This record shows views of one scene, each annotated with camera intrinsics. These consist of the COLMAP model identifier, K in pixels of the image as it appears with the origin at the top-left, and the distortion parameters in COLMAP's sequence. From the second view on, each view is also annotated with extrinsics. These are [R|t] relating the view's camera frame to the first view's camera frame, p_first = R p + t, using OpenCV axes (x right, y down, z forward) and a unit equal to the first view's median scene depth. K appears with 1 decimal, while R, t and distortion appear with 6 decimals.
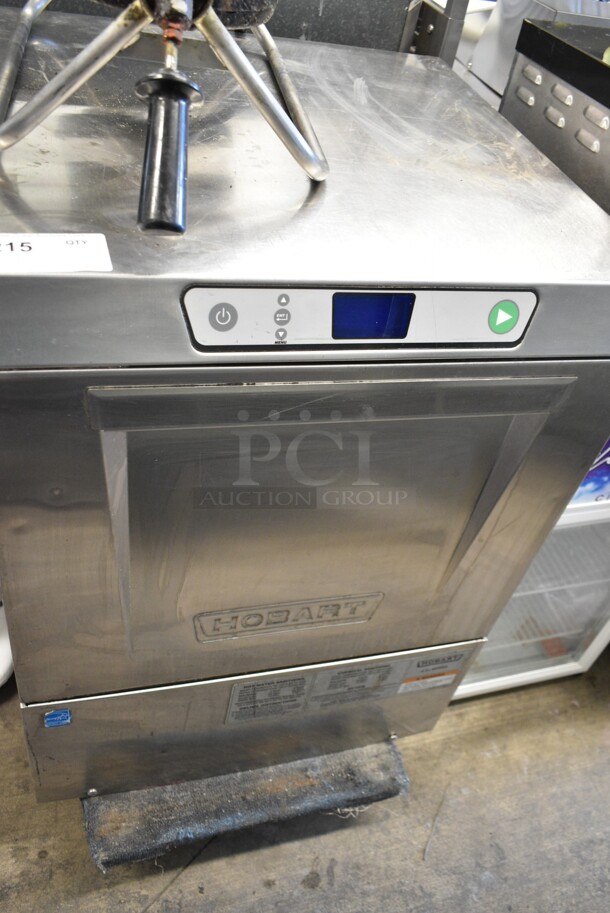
lens RADIAL K [[773.3, 0, 305.0], [0, 773.3, 456.5], [0, 0, 1]] dist [-0.002324, -0.000586]
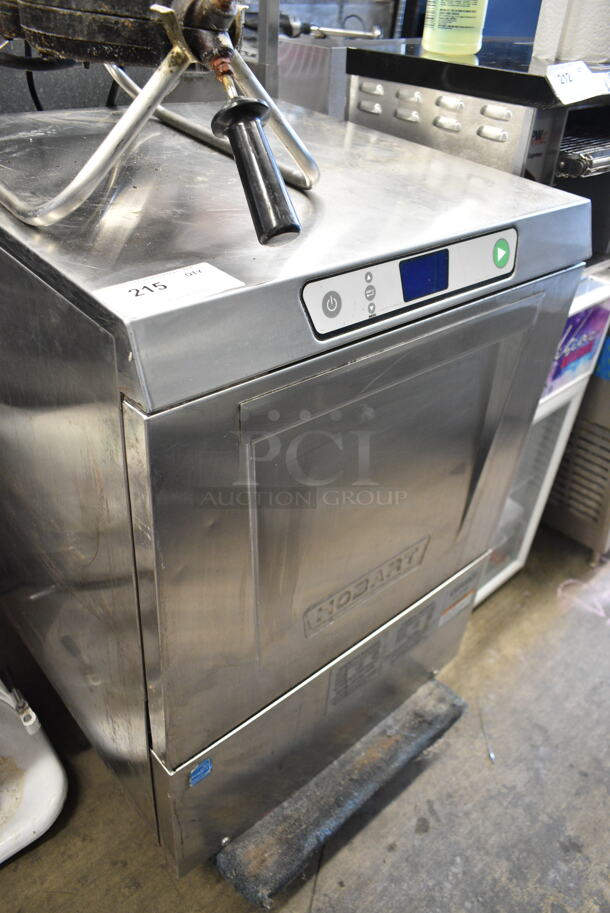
lens RADIAL K [[711.7, 0, 305.0], [0, 711.7, 456.5], [0, 0, 1]] dist [-0.005336, 0.005841]
pose [[0.892922, -0.339608, 0.295563, -0.300014], [0.357409, 0.933924, -0.006665, 0.010071], [-0.273770, 0.111588, 0.955300, 0.032736]]
